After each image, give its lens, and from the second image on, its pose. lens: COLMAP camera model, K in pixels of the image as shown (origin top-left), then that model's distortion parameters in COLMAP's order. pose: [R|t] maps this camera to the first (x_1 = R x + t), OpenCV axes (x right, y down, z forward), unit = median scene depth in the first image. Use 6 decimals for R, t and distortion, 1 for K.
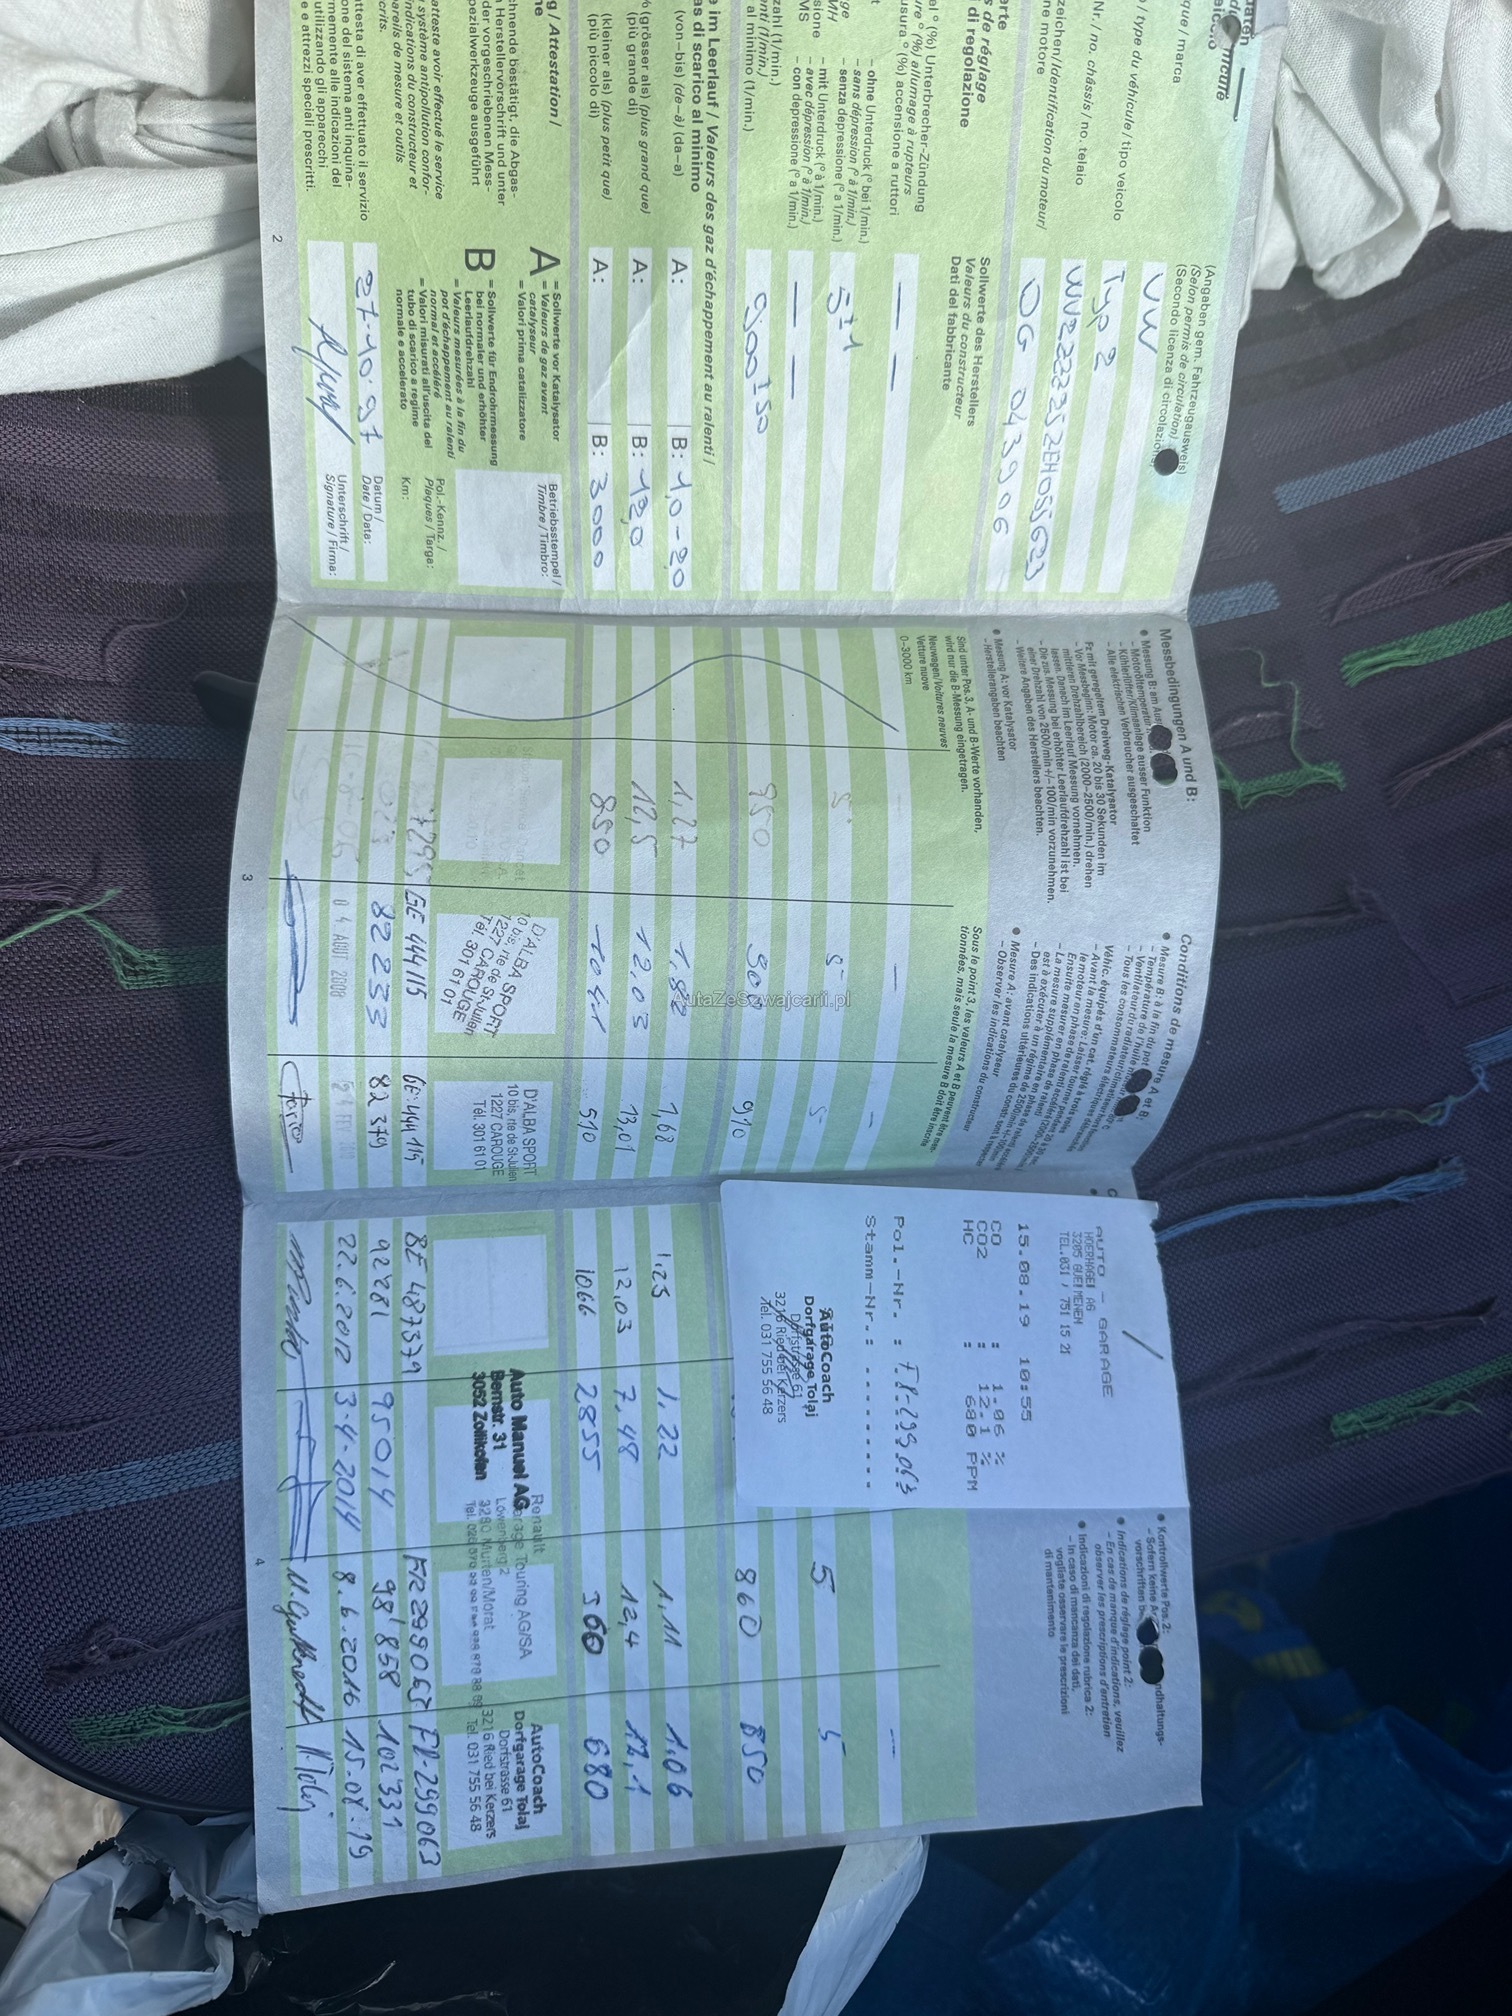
lens RADIAL K [[1456.8, 0, 756.0], [0, 1456.8, 1008.0], [0, 0, 1]] dist [-0.045444, 0.020397]
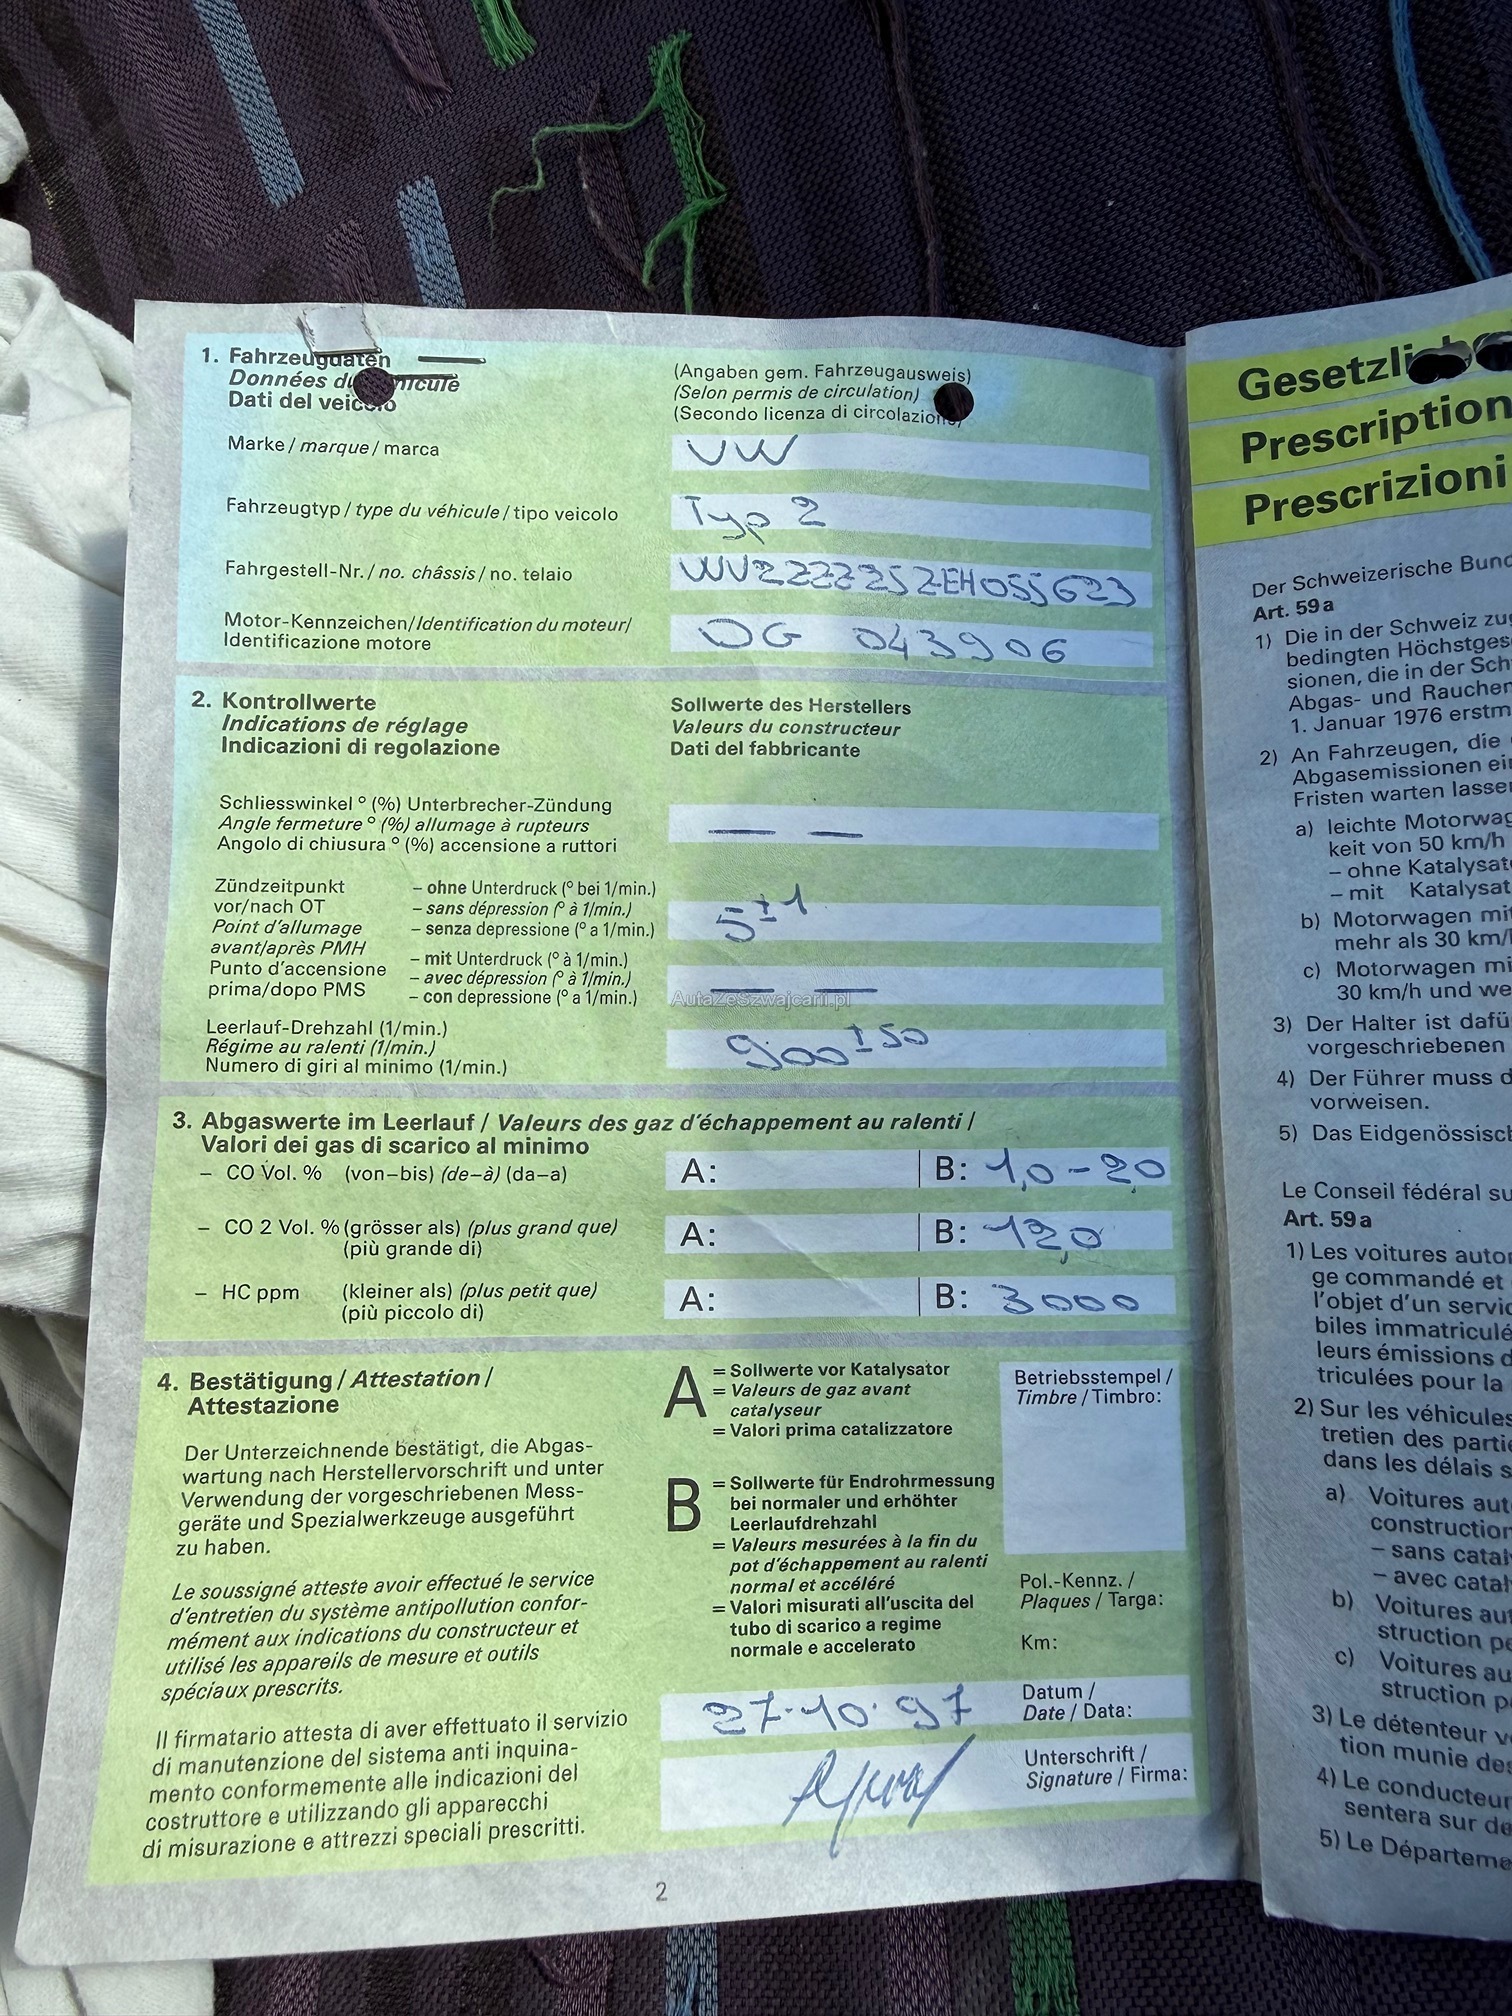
lens RADIAL K [[1414.4, 0, 756.0], [0, 1414.4, 1008.0], [0, 0, 1]] dist [-0.002044, -0.001584]
pose [[-0.017763, -0.999802, 0.008954, 0.014595], [0.905533, -0.019884, -0.423810, -0.225048], [0.423904, 0.000580, 0.905707, 0.451219]]
